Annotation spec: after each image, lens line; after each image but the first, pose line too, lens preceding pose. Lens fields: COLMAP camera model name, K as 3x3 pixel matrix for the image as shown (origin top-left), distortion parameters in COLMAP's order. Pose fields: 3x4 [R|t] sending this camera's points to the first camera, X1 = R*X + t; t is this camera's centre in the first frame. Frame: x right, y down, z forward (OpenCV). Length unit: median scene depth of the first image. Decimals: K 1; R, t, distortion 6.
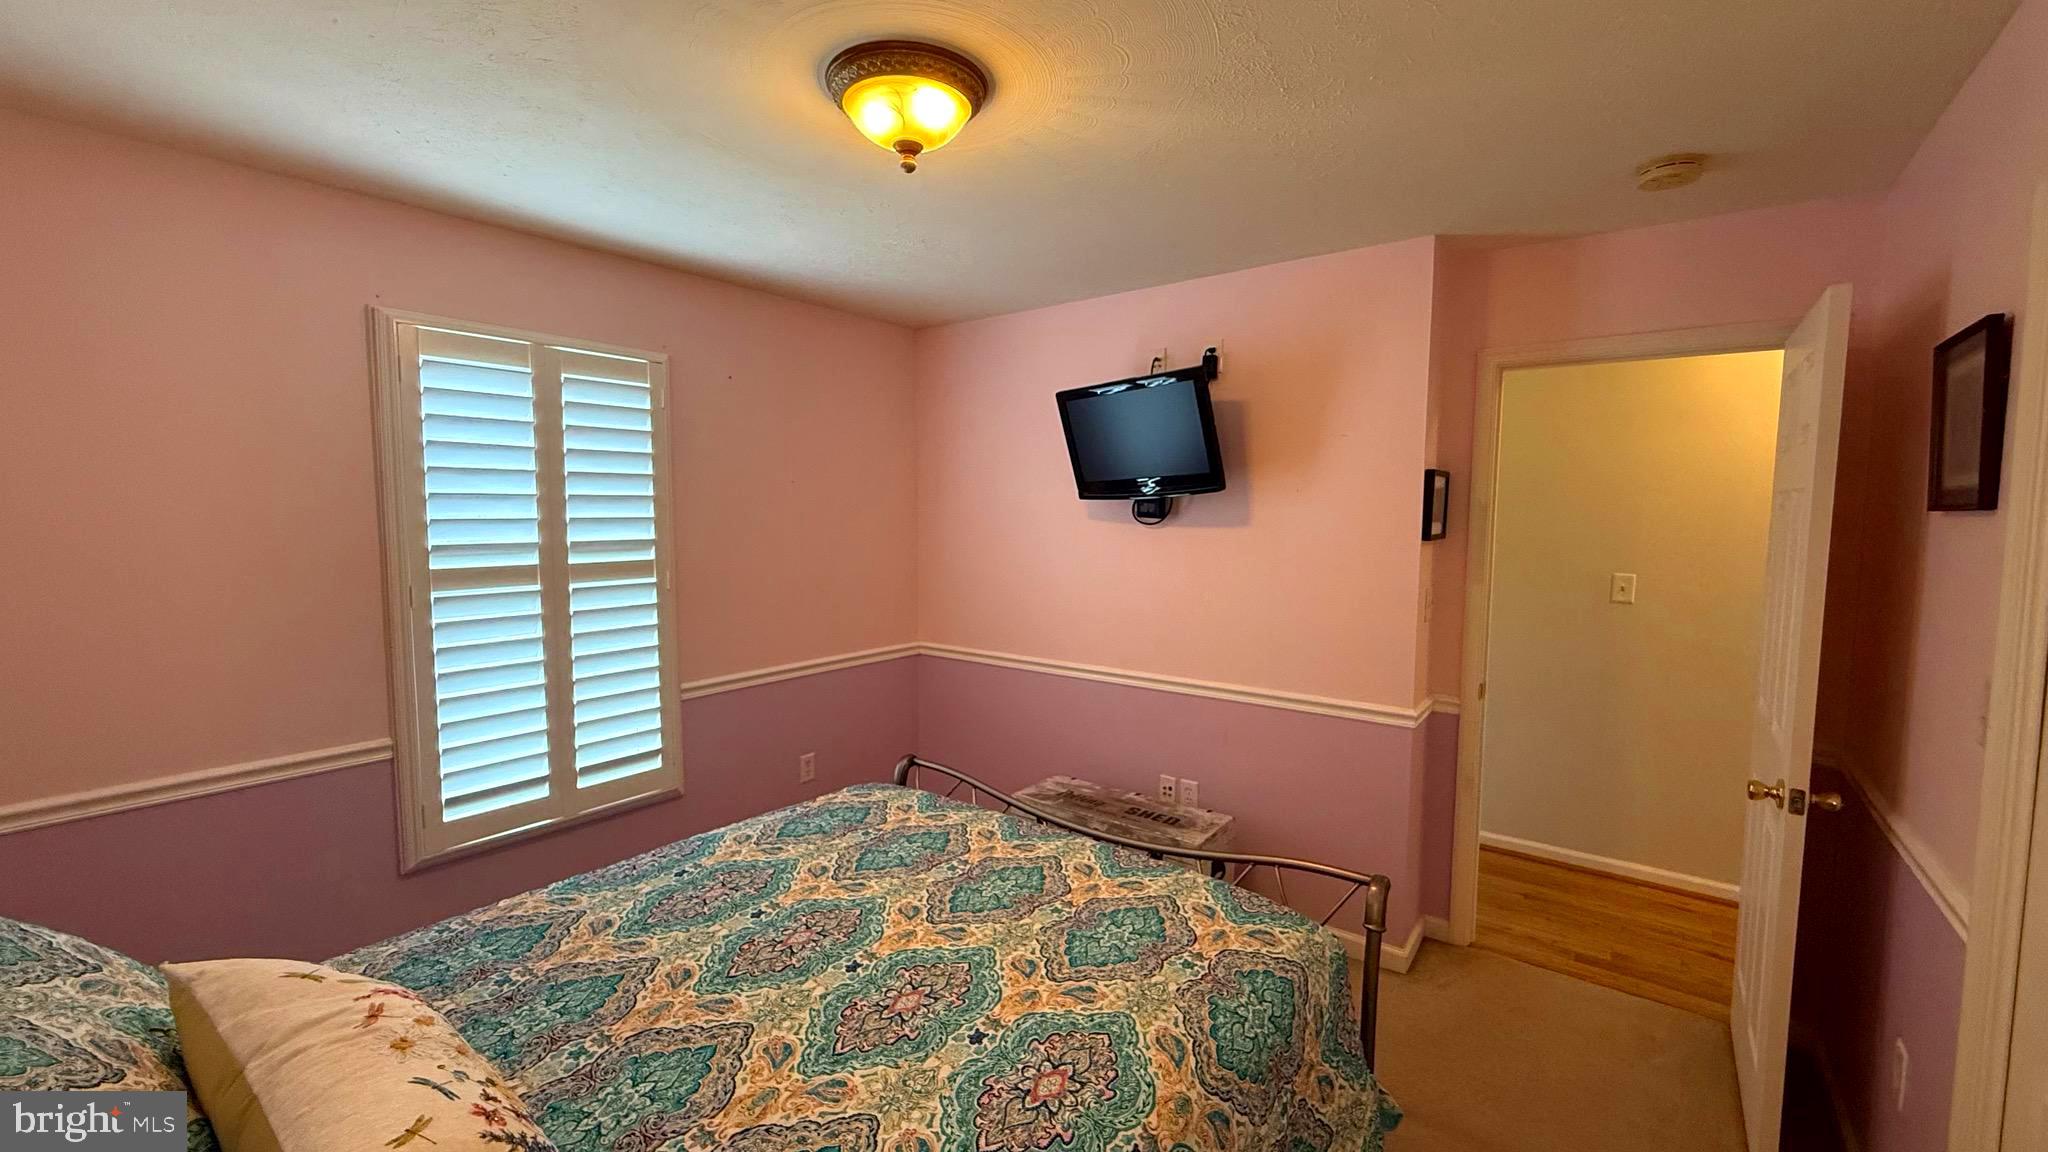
lens RADIAL K [[818.2, 0, 1021.3], [0, 818.2, 572.3], [0, 0, 1]] dist [0.001743, 0.000013]
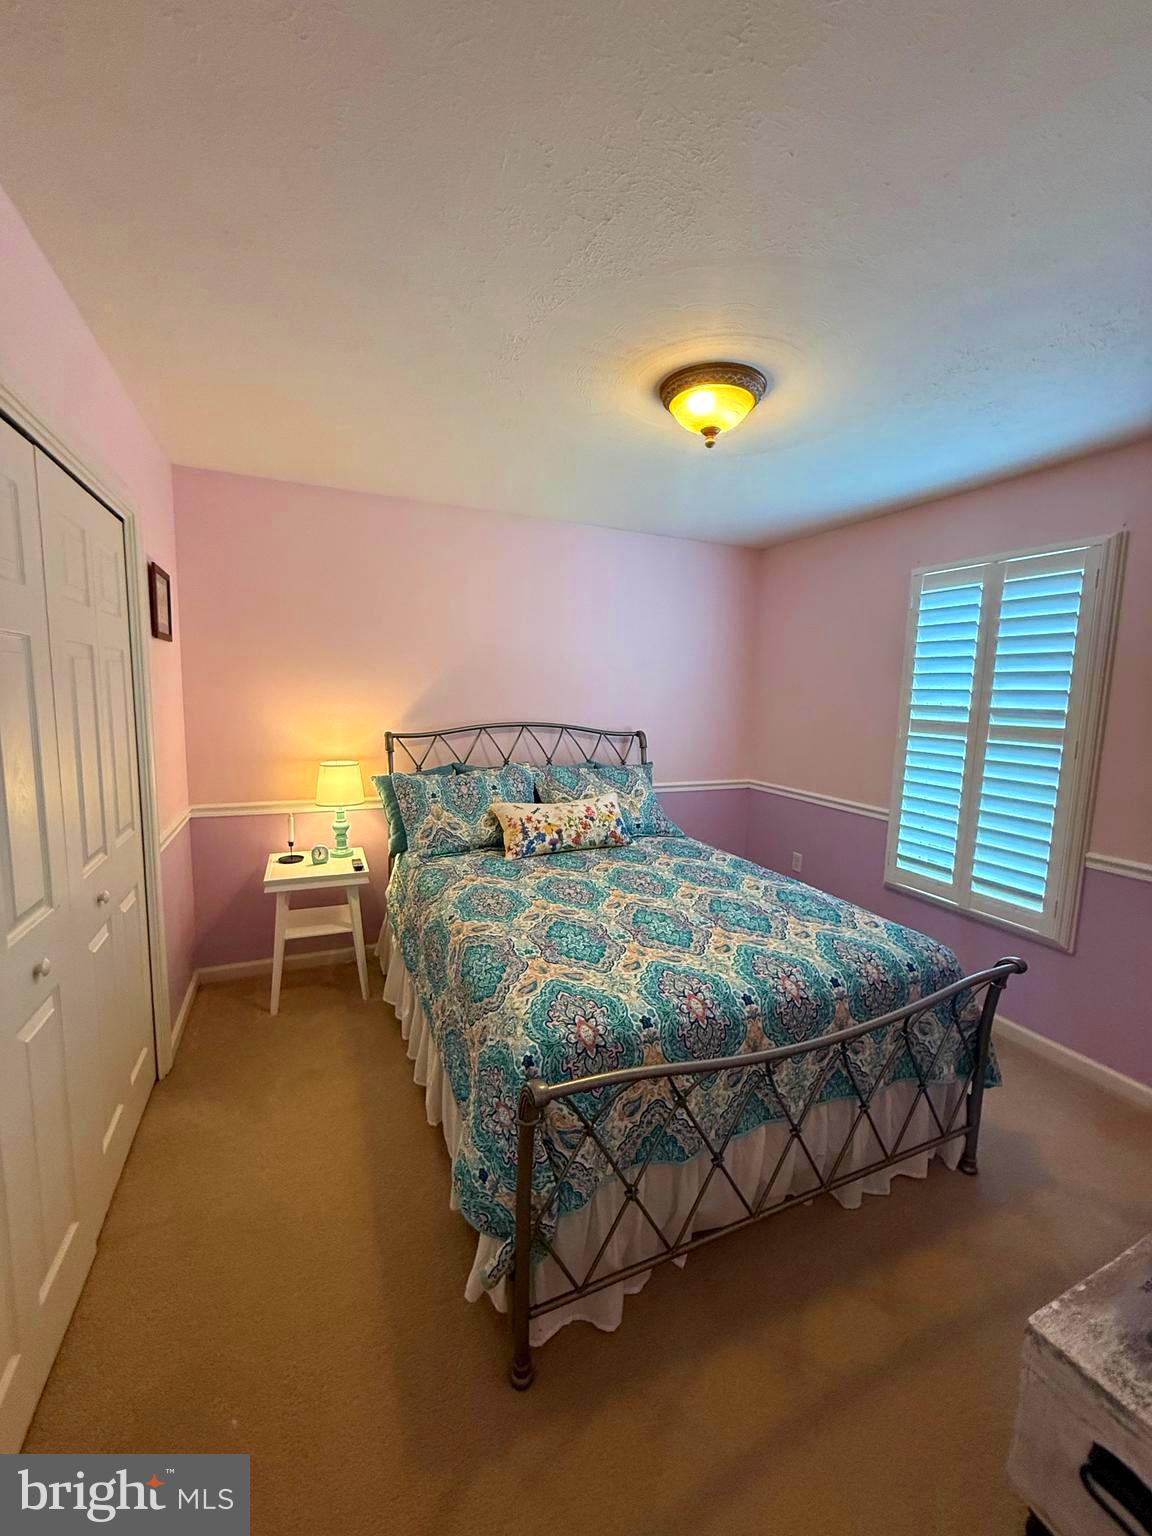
lens RADIAL K [[609.6, 0, 576.0], [0, 609.6, 768.0], [0, 0, 1]] dist [-0.002108, -0.000186]
pose [[-0.473051, 0.101579, -0.875160, 0.729958], [-0.094913, 0.981675, 0.165246, -0.046764], [0.875908, 0.161234, -0.454741, 0.983896]]
